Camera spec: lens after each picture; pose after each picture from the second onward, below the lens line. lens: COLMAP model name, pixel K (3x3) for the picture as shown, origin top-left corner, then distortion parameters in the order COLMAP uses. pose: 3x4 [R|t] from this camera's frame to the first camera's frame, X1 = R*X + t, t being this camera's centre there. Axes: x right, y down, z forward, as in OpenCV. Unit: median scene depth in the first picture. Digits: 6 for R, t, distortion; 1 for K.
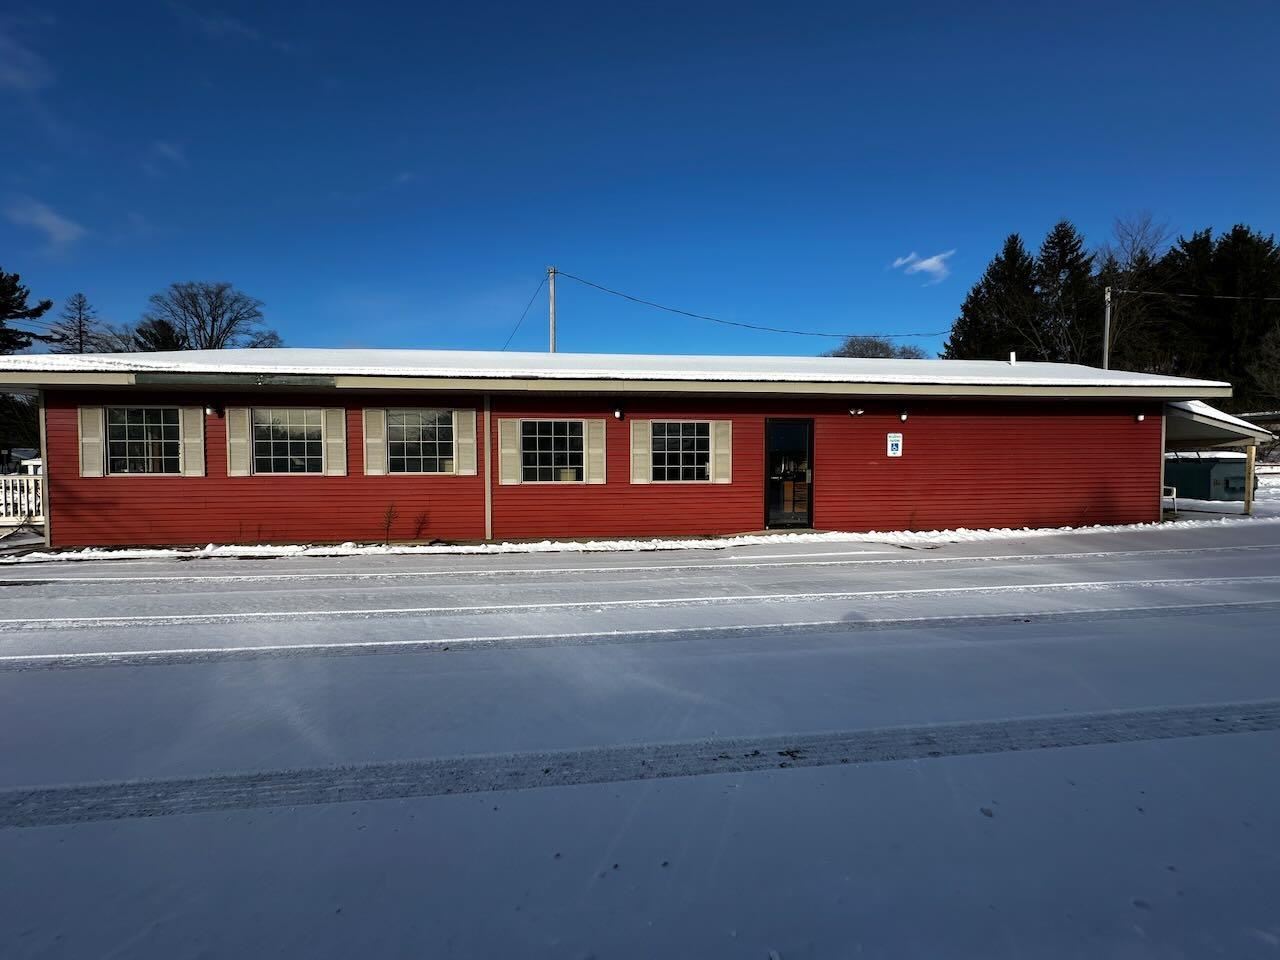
lens RADIAL K [[507.8, 0, 637.3], [0, 507.8, 483.1], [0, 0, 1]] dist [-0.005585, 0.001148]
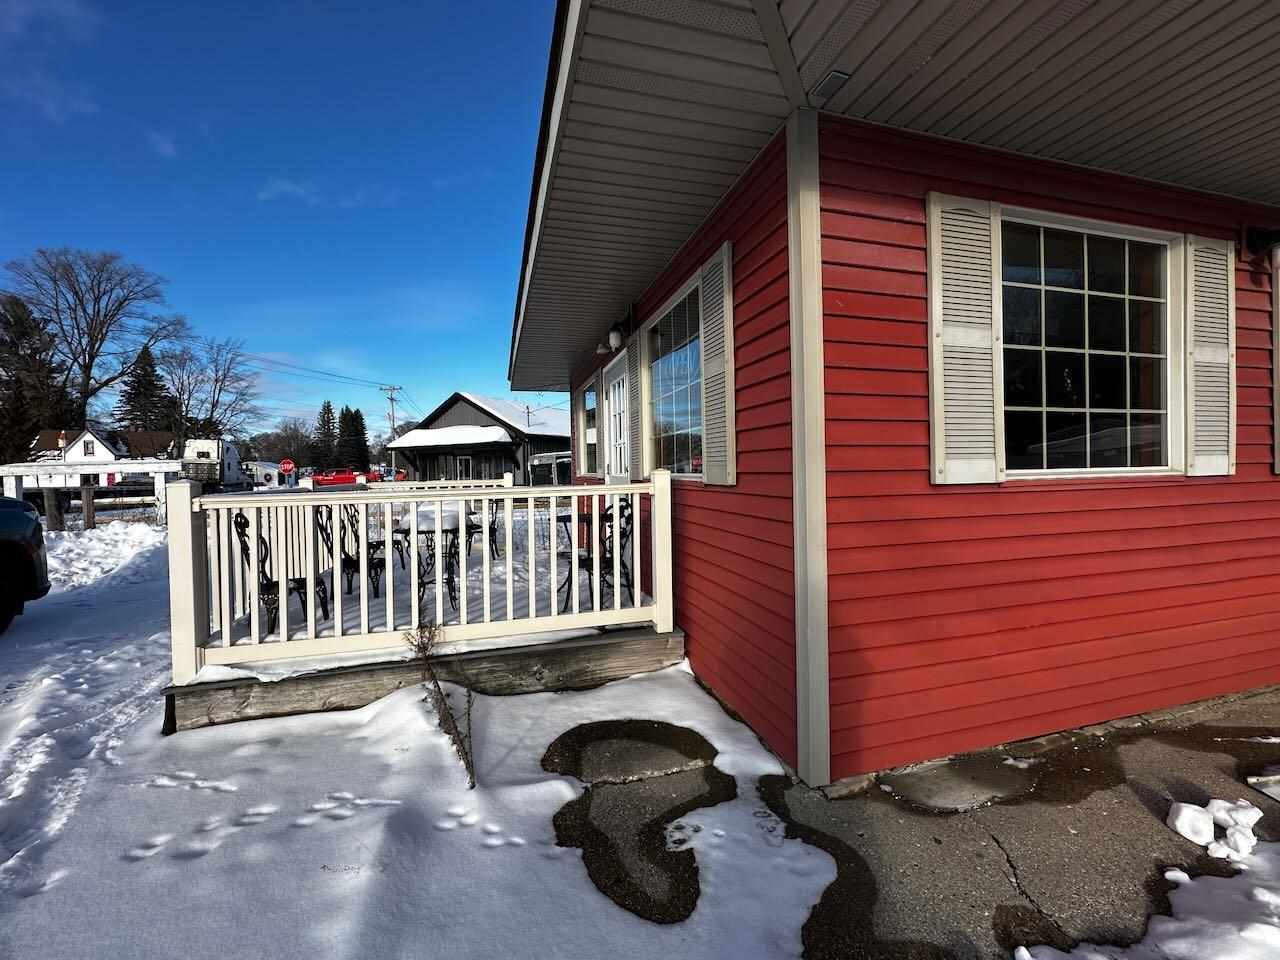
lens RADIAL K [[507.8, 0, 639.7], [0, 507.8, 474.5], [0, 0, 1]] dist [-0.005585, 0.001148]
pose [[0.985002, -0.016757, 0.171729, -1.123969], [0.022405, 0.999268, -0.031003, -0.011216], [-0.171083, 0.034386, 0.984656, 0.684428]]
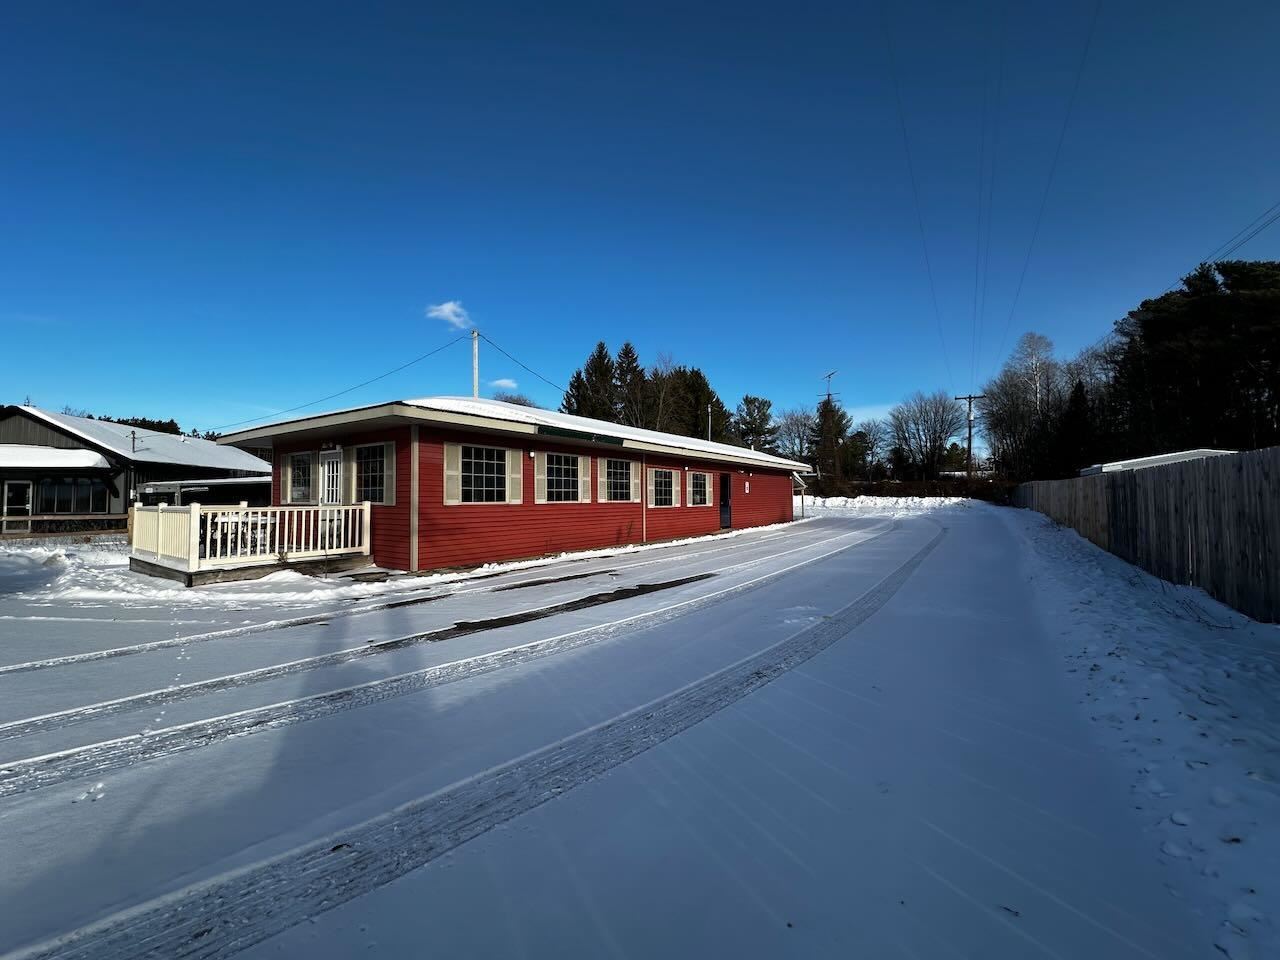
lens RADIAL K [[507.8, 0, 637.4], [0, 507.8, 483.0], [0, 0, 1]] dist [-0.005585, 0.001148]
pose [[0.653726, 0.022549, 0.756395, -1.460447], [0.031504, 0.997878, -0.056976, 0.013703], [-0.756075, 0.061076, 0.651629, -0.046839]]
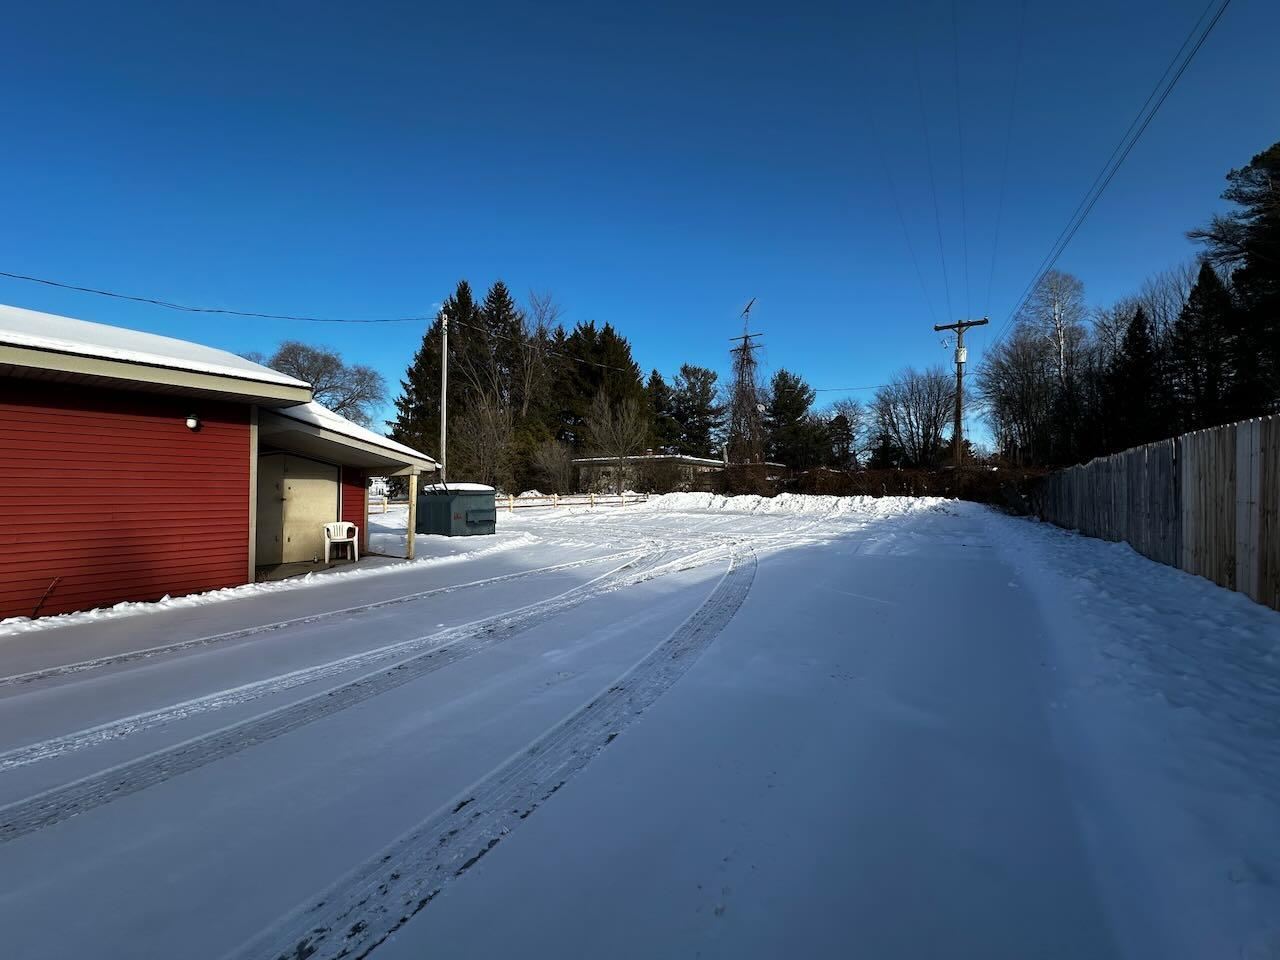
lens RADIAL K [[507.8, 0, 638.8], [0, 507.8, 481.5], [0, 0, 1]] dist [-0.005585, 0.001148]
pose [[0.658139, 0.022097, 0.752573, 0.943676], [0.025800, 0.998320, -0.051875, -0.011632], [-0.752455, 0.053557, 0.656463, 0.191994]]
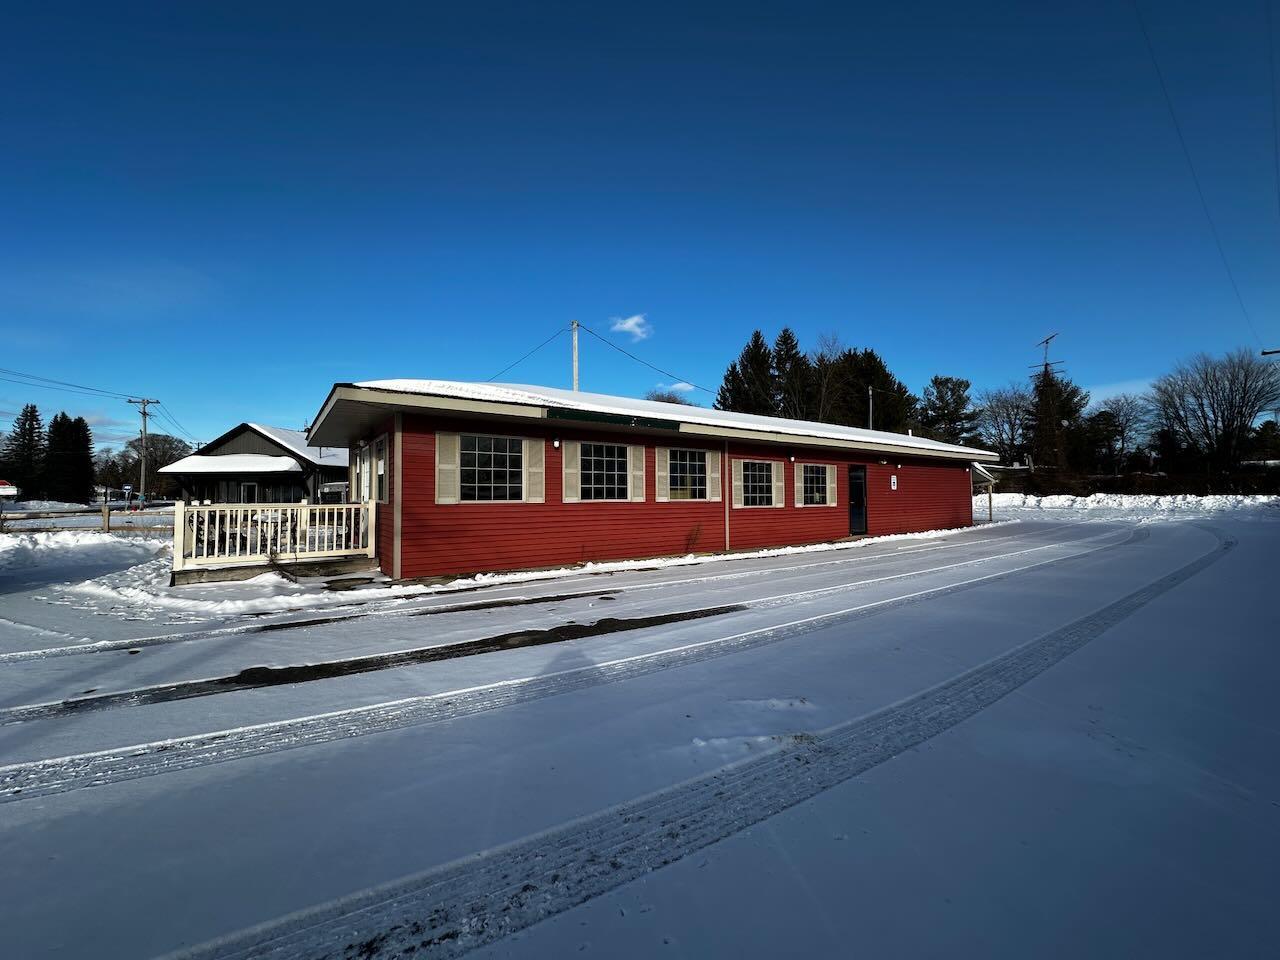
lens RADIAL K [[507.8, 0, 637.8], [0, 507.8, 480.4], [0, 0, 1]] dist [-0.005585, 0.001148]
pose [[0.868653, 0.015992, 0.495162, -1.090095], [0.020481, 0.997465, -0.068143, 0.014435], [-0.494997, 0.069334, 0.866124, -0.031720]]
